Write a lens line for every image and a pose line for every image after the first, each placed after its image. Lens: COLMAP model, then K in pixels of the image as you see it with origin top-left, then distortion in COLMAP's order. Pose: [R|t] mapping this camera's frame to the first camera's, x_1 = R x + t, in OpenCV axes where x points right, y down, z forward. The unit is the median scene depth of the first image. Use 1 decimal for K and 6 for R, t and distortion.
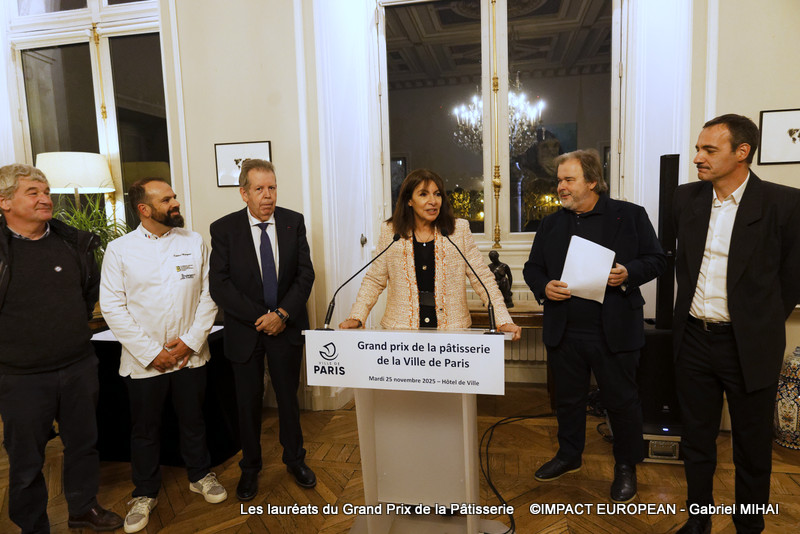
lens RADIAL K [[520.0, 0, 400.0], [0, 520.0, 267.0], [0, 0, 1]] dist [0.001887, 0.000831]
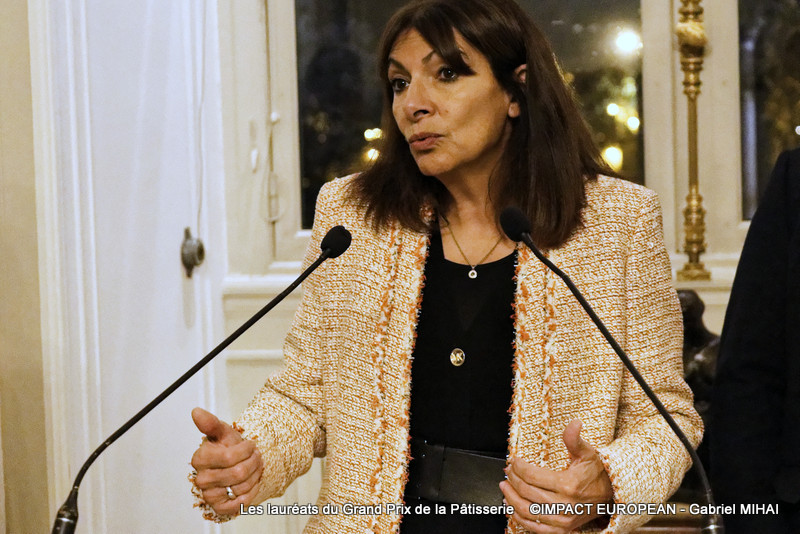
lens RADIAL K [[1769.1, 0, 400.0], [0, 1769.1, 267.0], [0, 0, 1]] dist [-0.028280, -0.332870]
pose [[0.998566, -0.004099, 0.053373, -0.013016], [0.006318, 0.999119, -0.041481, -0.006294], [-0.053156, 0.041758, 0.997713, 0.104414]]
